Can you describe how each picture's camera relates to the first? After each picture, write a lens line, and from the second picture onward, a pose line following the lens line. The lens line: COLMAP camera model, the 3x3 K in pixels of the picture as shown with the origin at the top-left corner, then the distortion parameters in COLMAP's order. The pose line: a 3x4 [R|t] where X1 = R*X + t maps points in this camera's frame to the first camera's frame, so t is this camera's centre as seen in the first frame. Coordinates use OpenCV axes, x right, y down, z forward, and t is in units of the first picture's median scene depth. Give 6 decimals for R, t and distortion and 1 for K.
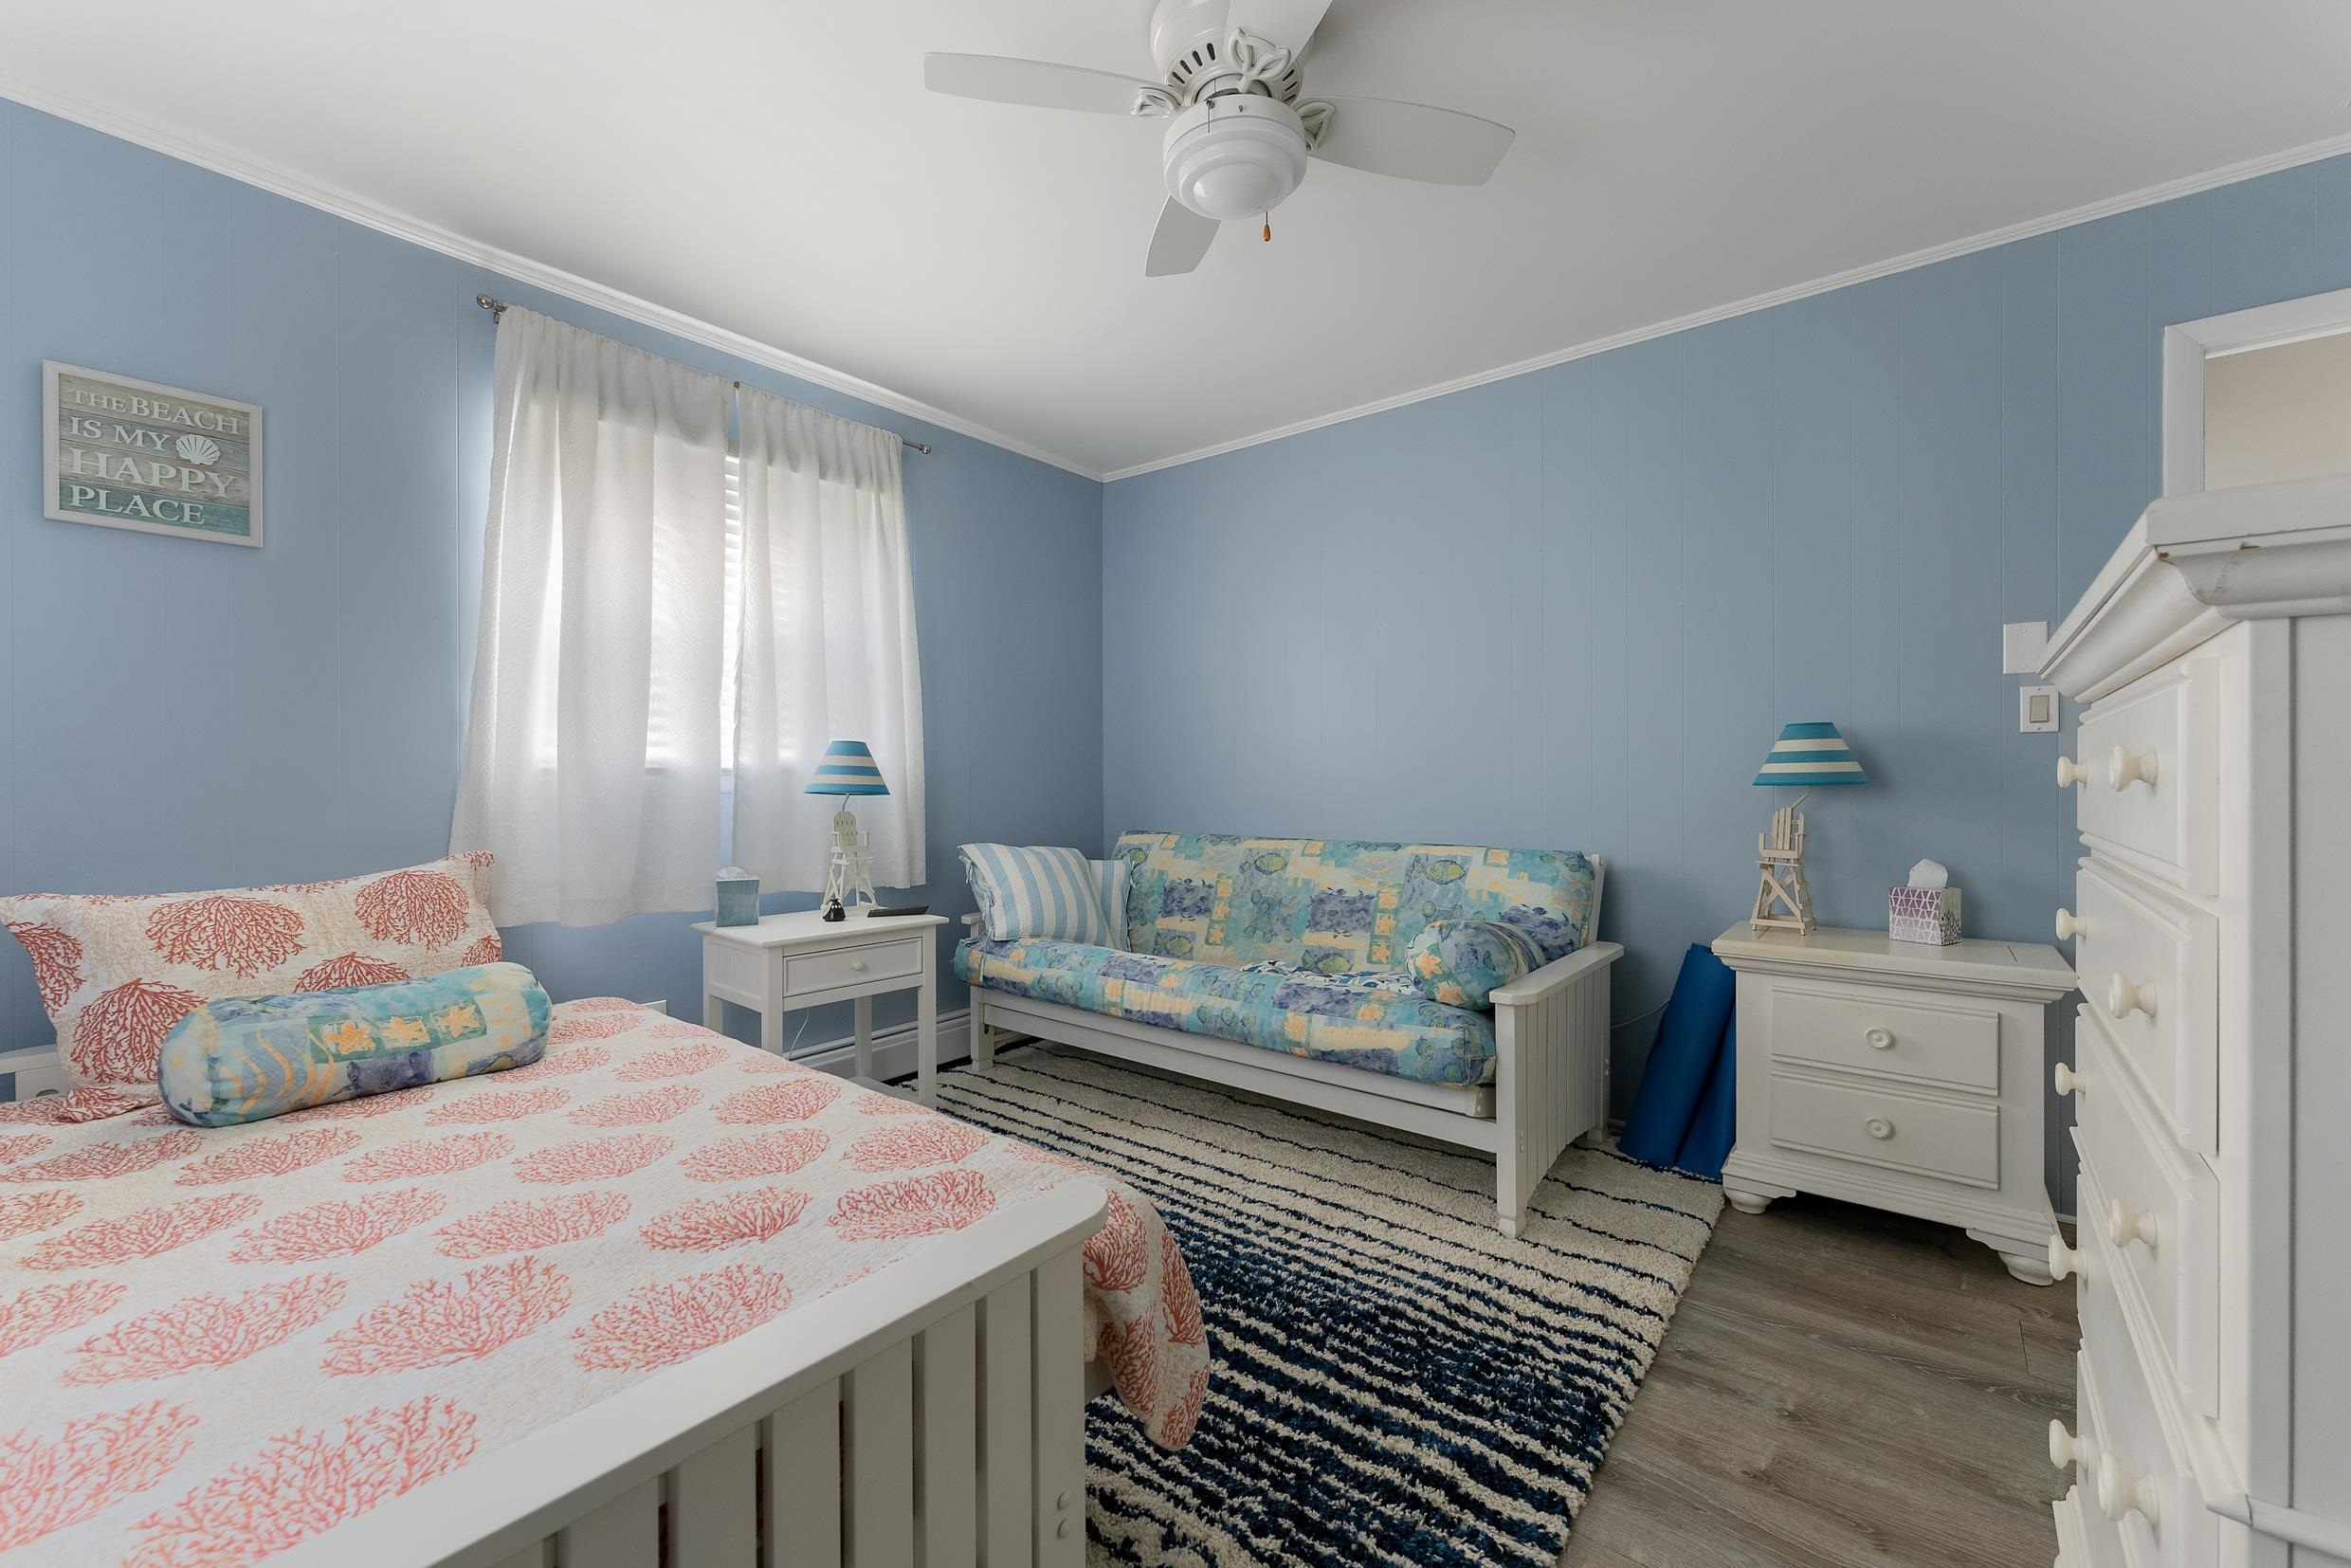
lens RADIAL K [[952.9, 0, 1183.1], [0, 952.9, 780.2], [0, 0, 1]] dist [0.004073, 0.000197]
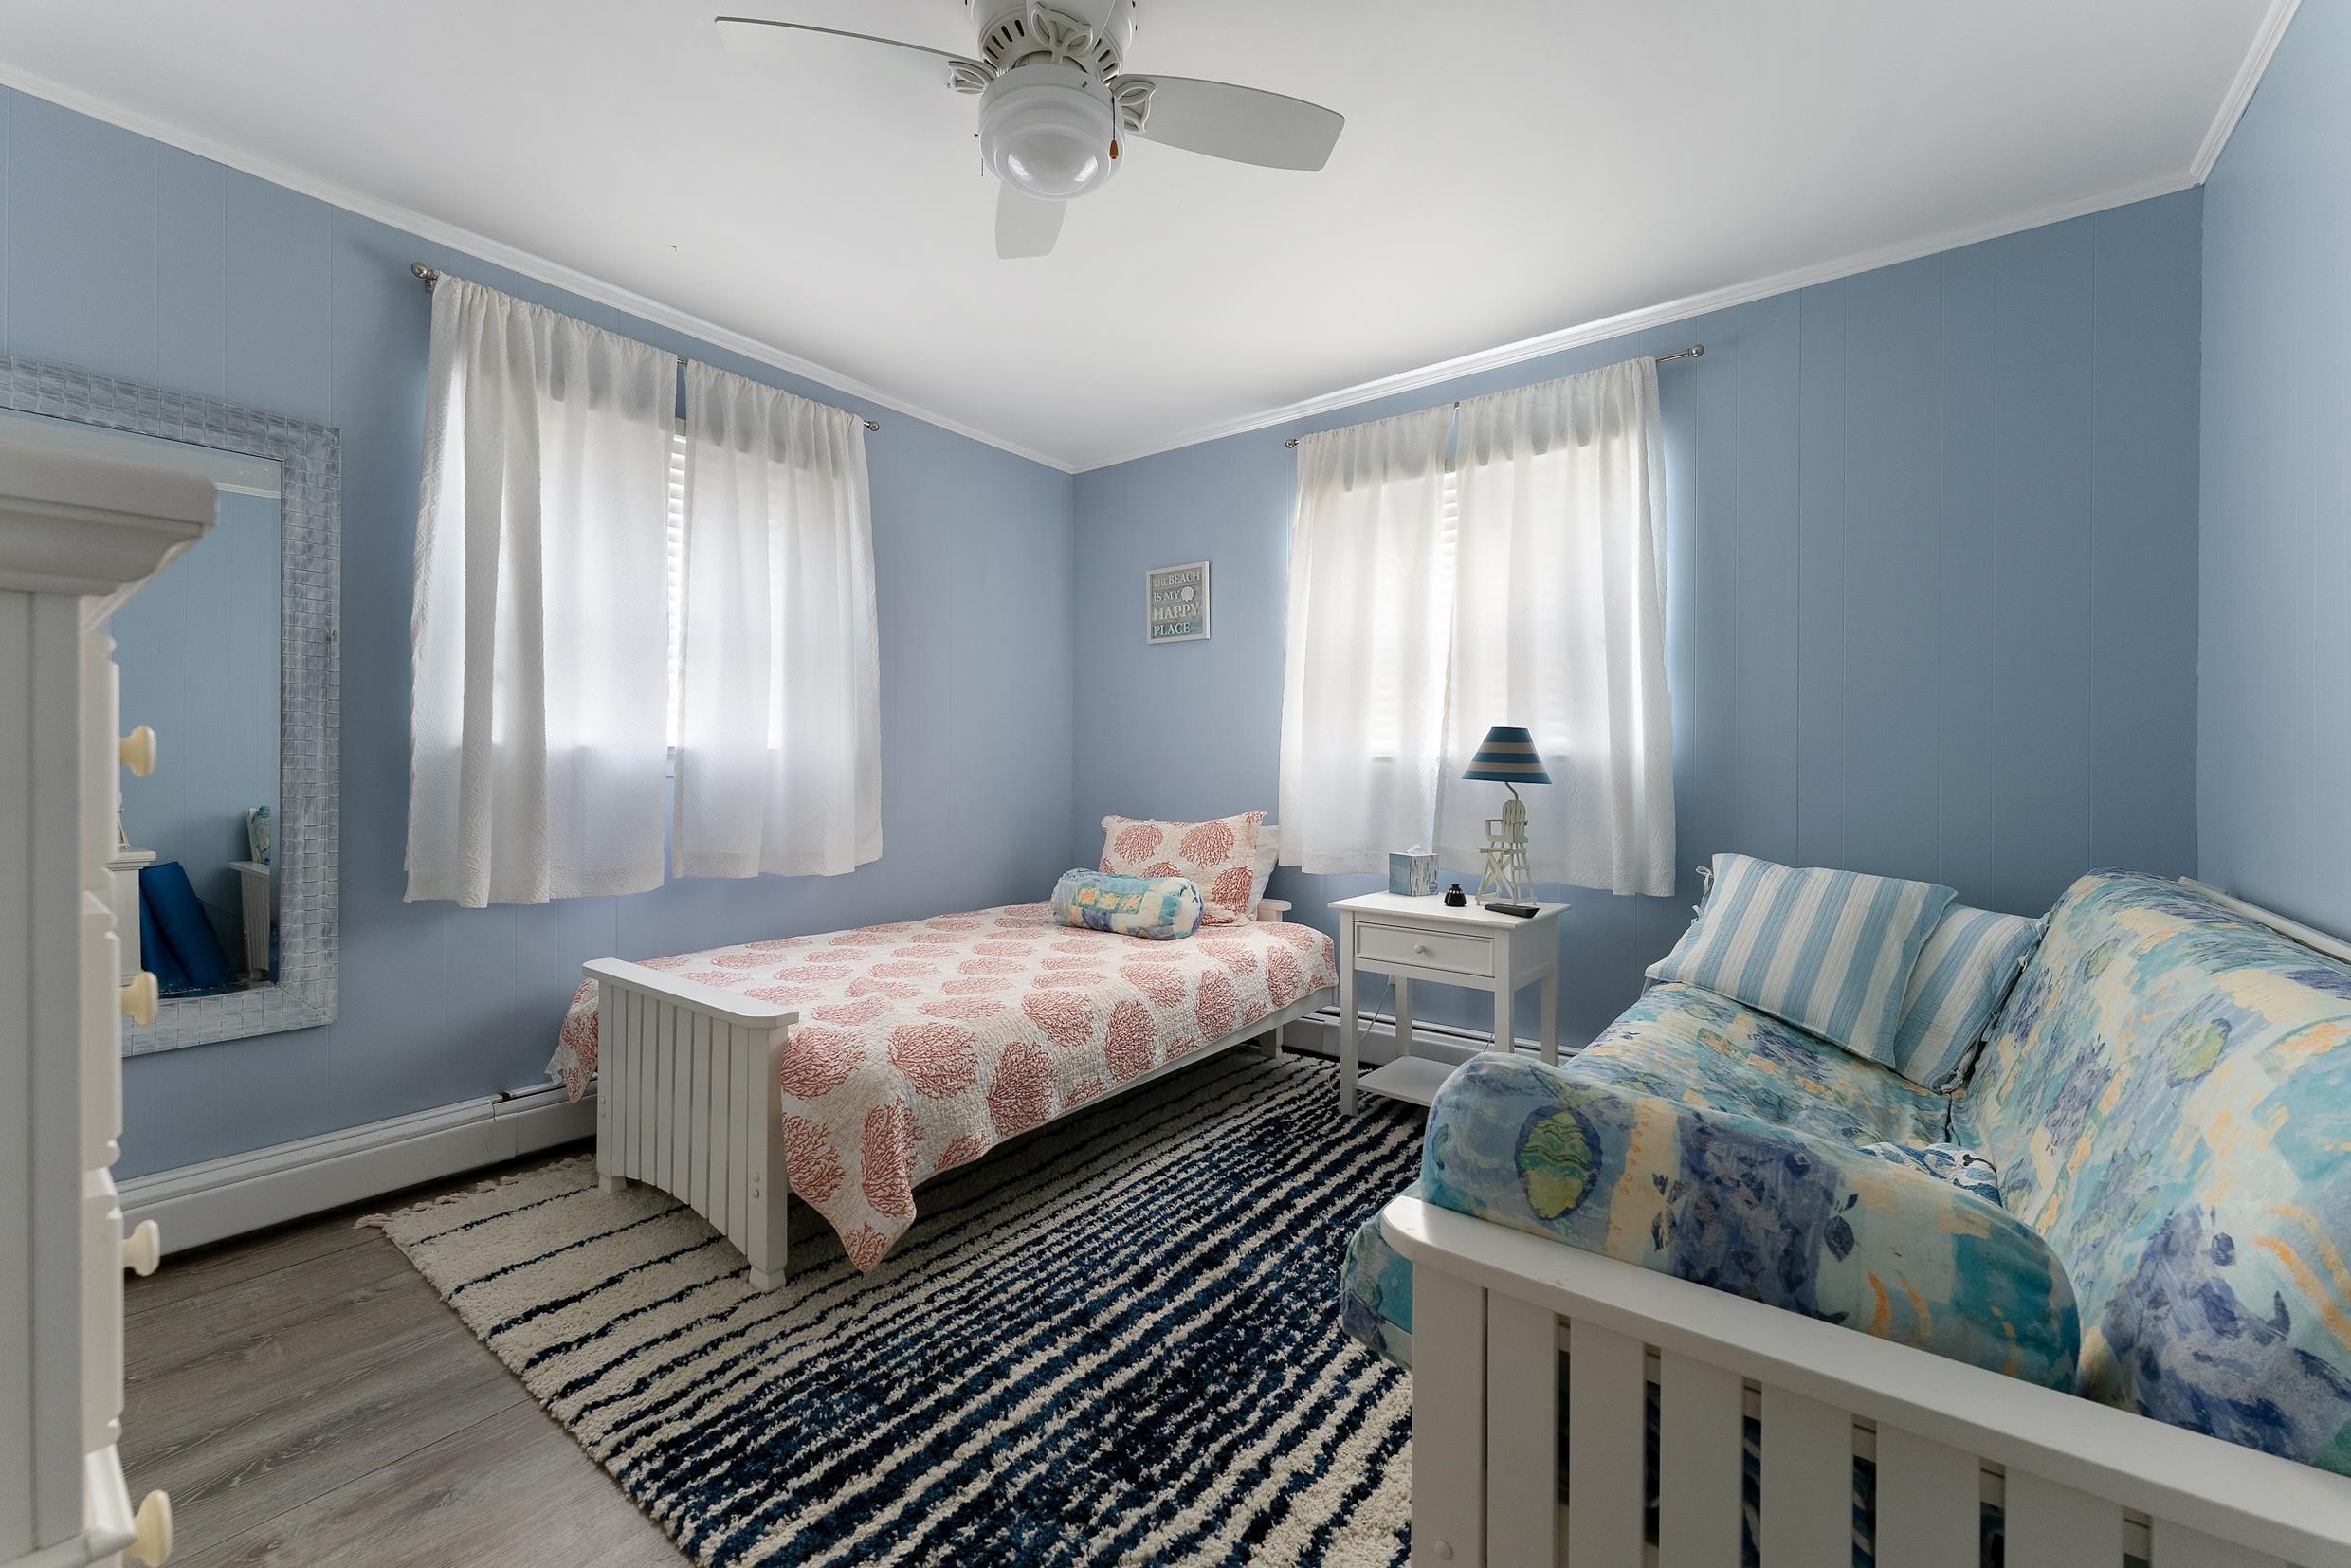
lens RADIAL K [[952.9, 0, 1183.1], [0, 952.9, 780.2], [0, 0, 1]] dist [0.004073, 0.000197]
pose [[0.017482, 0.015433, -0.999728, 0.687716], [-0.006553, 0.999861, 0.015320, -0.000213], [0.999826, 0.006283, 0.017580, 0.743459]]
